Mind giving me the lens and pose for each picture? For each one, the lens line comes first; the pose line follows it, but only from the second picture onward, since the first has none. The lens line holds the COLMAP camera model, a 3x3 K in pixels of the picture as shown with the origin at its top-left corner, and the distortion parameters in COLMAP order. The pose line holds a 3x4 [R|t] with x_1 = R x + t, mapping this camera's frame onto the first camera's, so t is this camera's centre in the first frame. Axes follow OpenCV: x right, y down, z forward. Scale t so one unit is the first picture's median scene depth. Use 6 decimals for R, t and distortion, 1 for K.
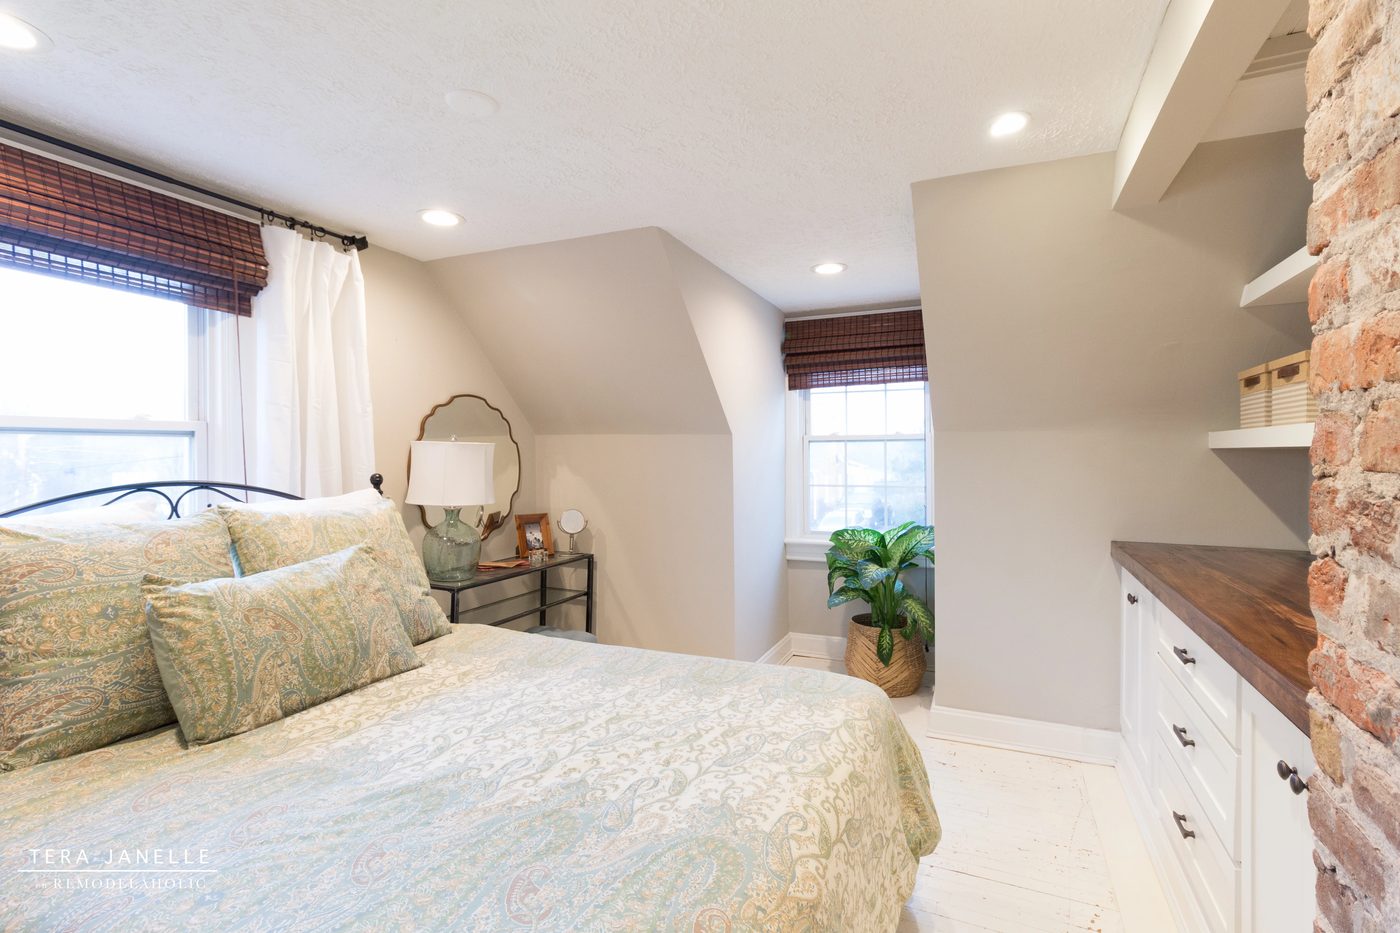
lens RADIAL K [[653.8, 0, 704.4], [0, 653.8, 457.8], [0, 0, 1]] dist [0.003070, -0.000067]
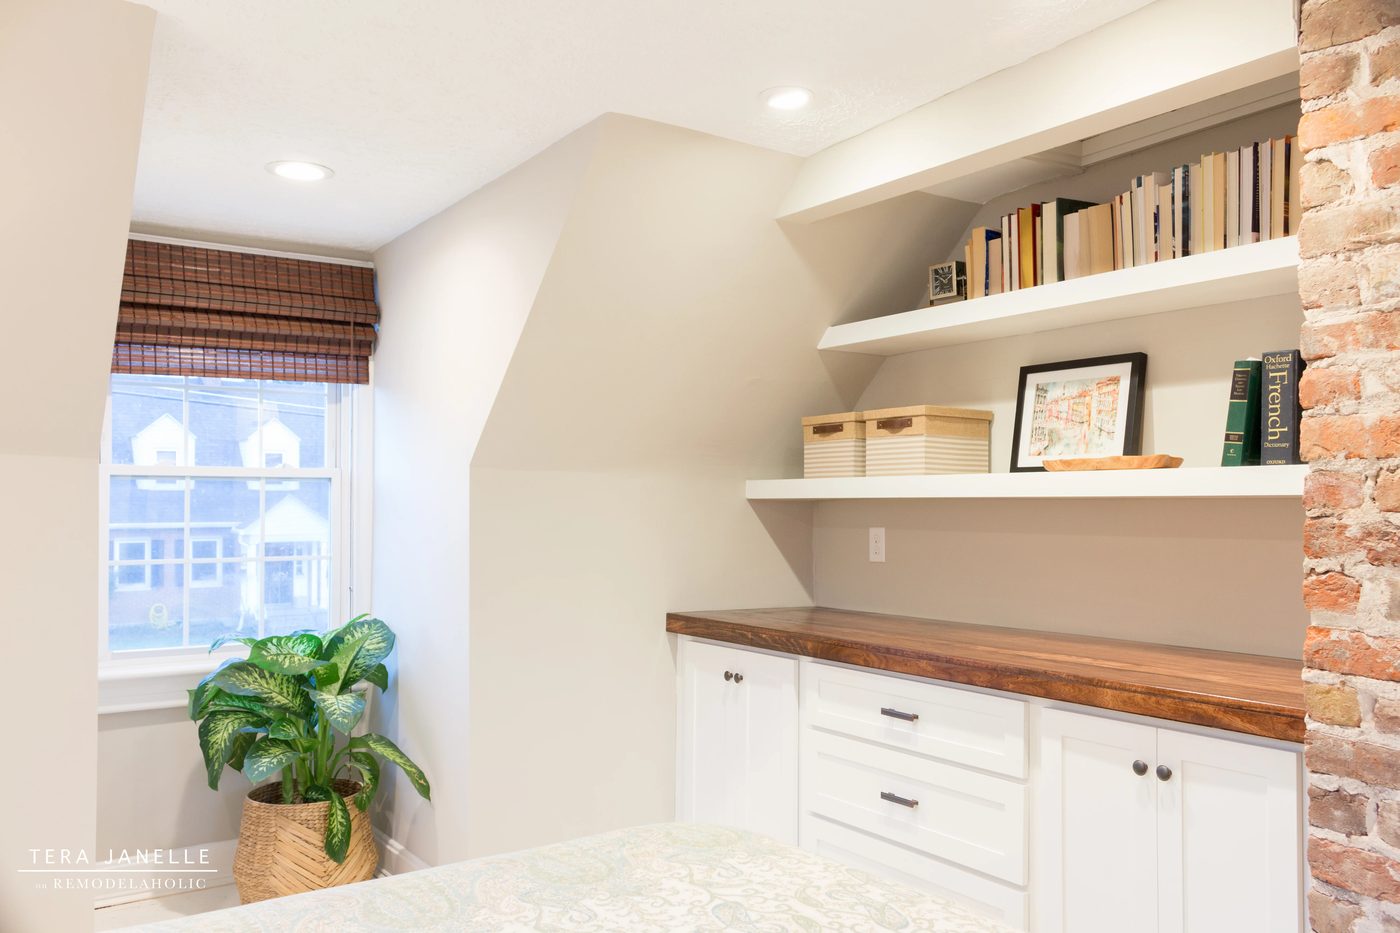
lens RADIAL K [[1124.8, 0, 693.1], [0, 1124.8, 483.7], [0, 0, 1]] dist [0.010587, 0.005972]
pose [[0.535294, 0.024572, 0.844308, -0.748147], [-0.001136, 0.999597, -0.028372, 0.011309], [-0.844665, 0.014228, 0.535106, 0.336421]]
